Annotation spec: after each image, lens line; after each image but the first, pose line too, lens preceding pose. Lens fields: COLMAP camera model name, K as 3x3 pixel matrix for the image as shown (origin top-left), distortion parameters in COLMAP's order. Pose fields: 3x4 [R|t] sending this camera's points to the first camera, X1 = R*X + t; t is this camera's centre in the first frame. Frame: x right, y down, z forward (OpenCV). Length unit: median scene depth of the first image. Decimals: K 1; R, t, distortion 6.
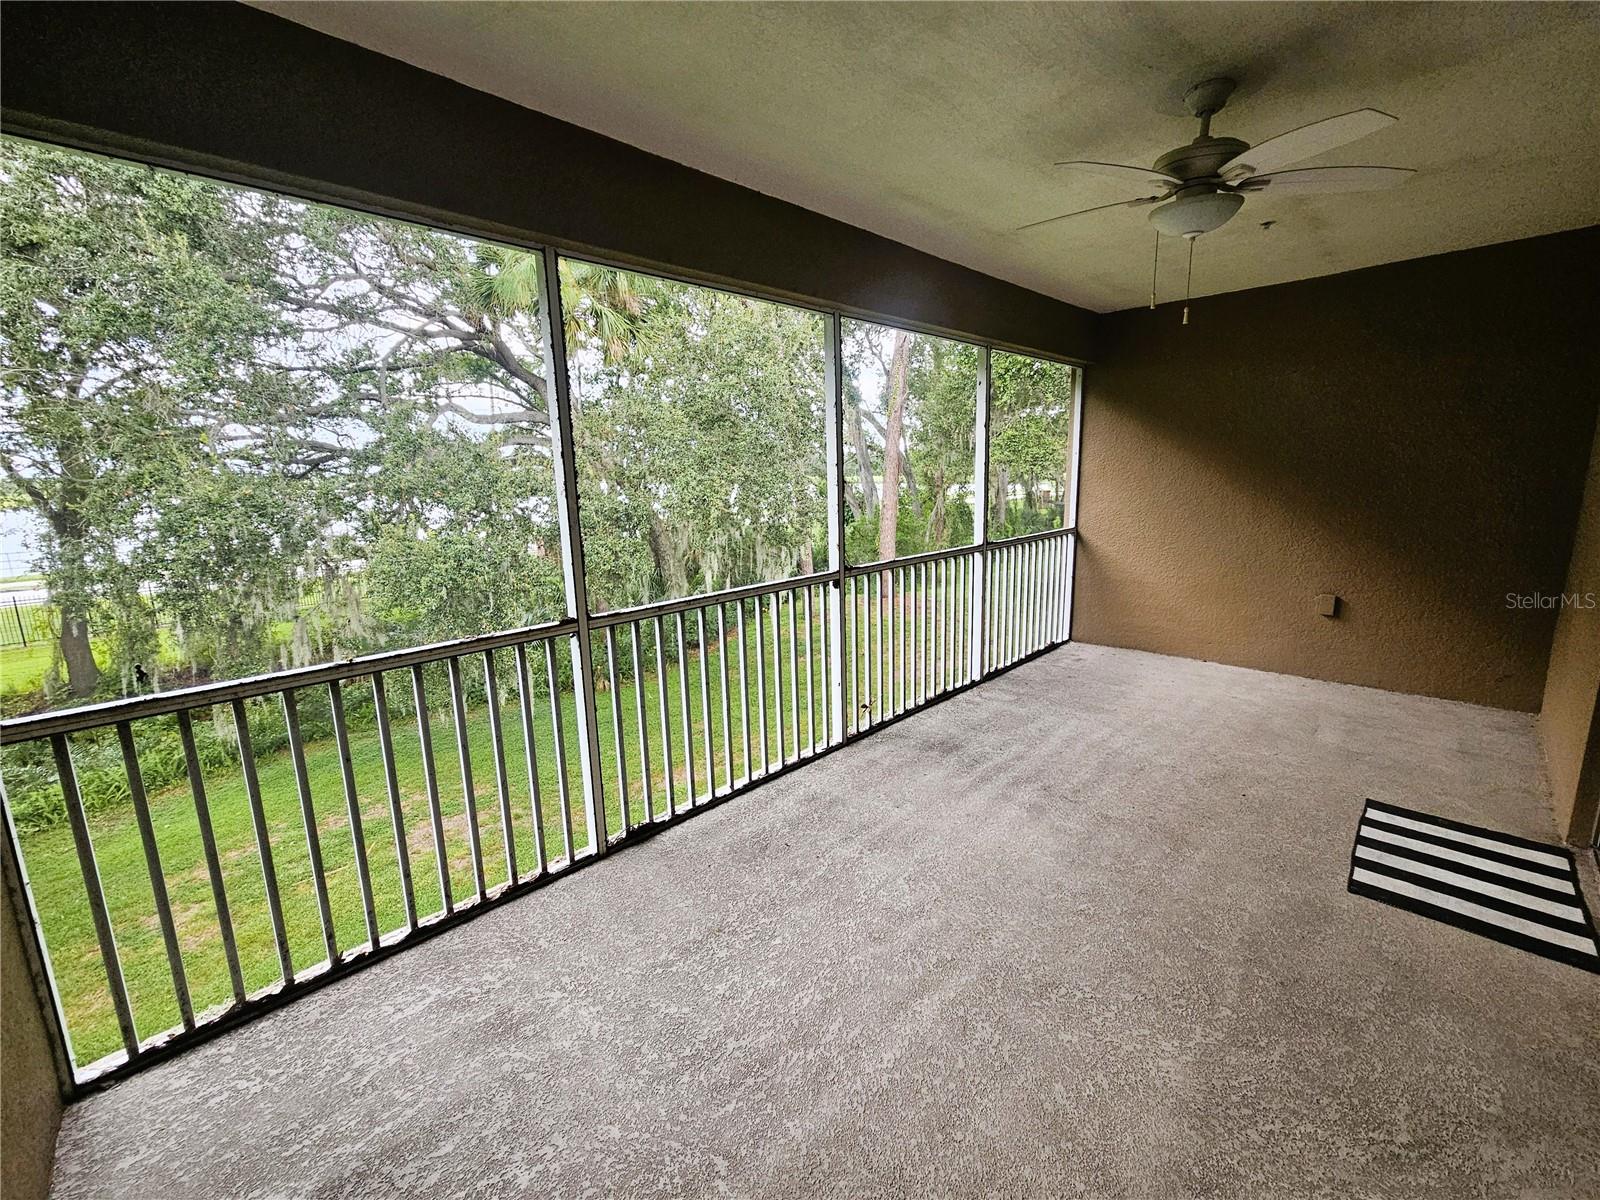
lens RADIAL K [[660.0, 0, 799.8], [0, 660.0, 594.7], [0, 0, 1]] dist [0.000743, 0.001325]
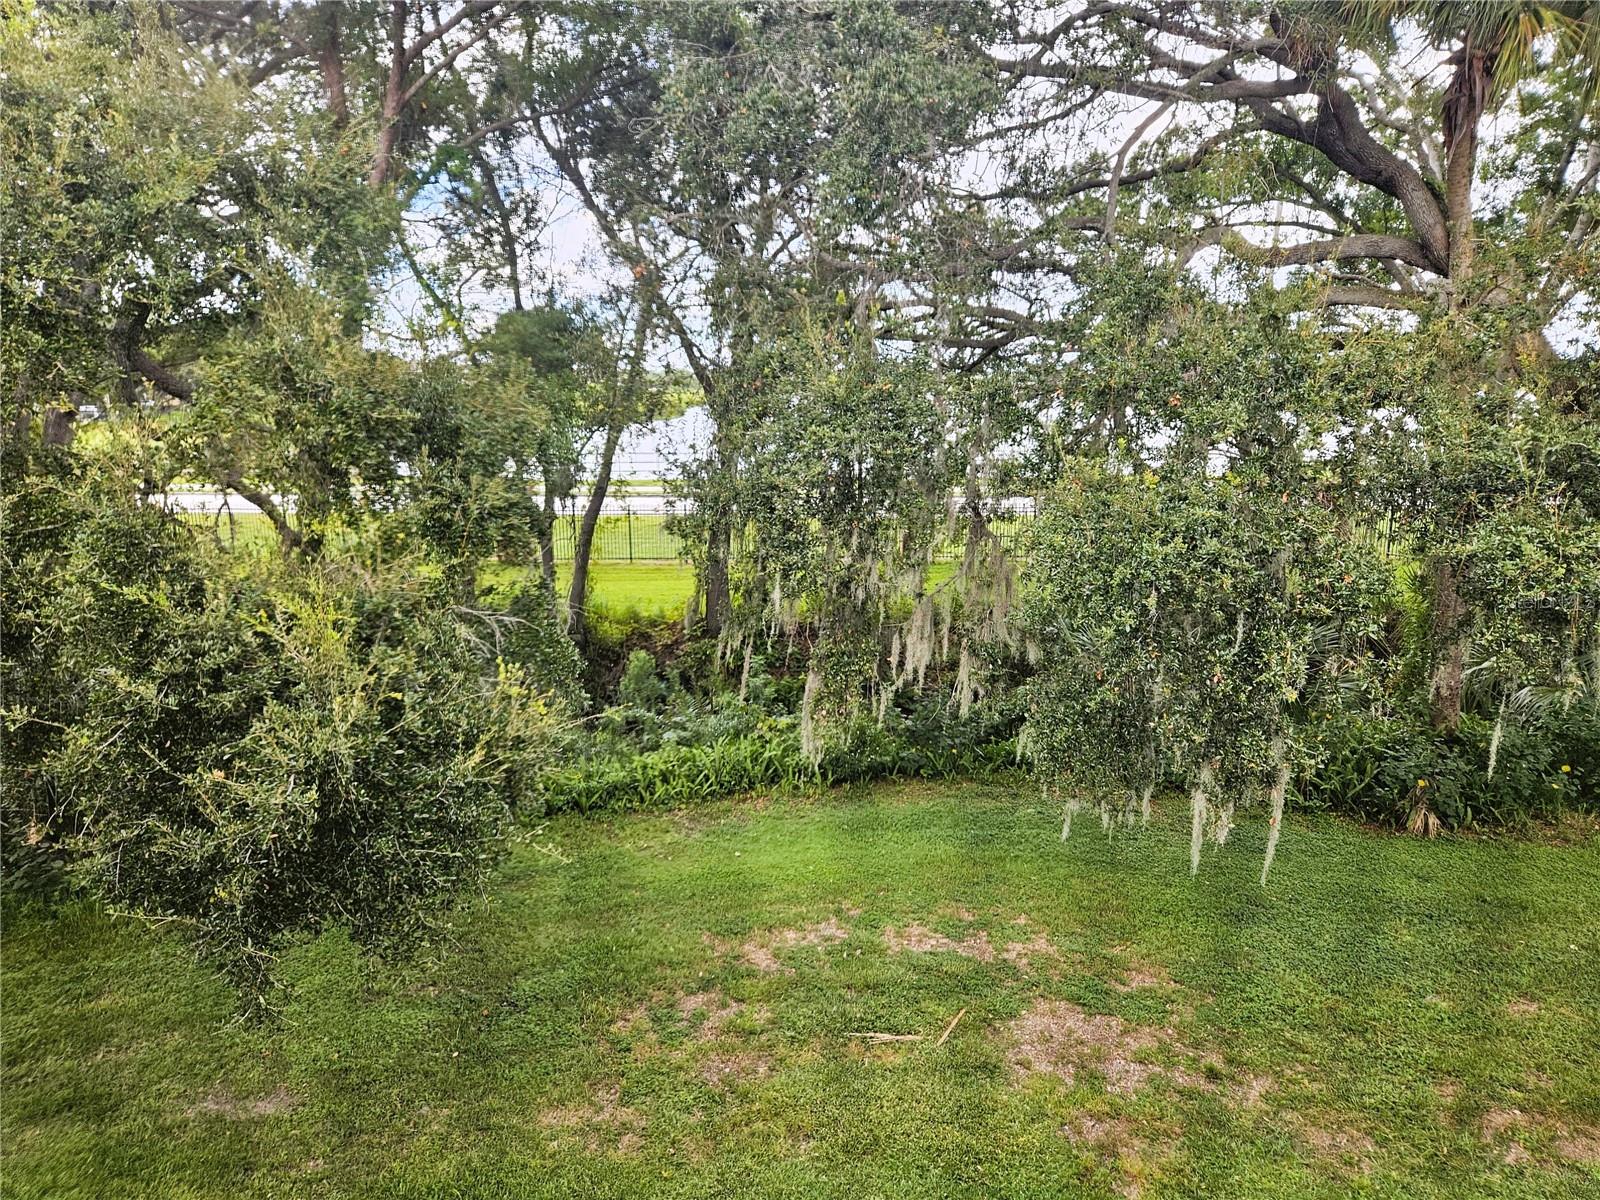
lens RADIAL K [[1071.4, 0, 800.2], [0, 1071.4, 601.9], [0, 0, 1]] dist [0.038121, -0.001360]
pose [[0.691971, 0.164550, -0.702922, -0.256643], [-0.143999, 0.985571, 0.088961, -0.059640], [0.707418, 0.039661, 0.705681, 0.406486]]
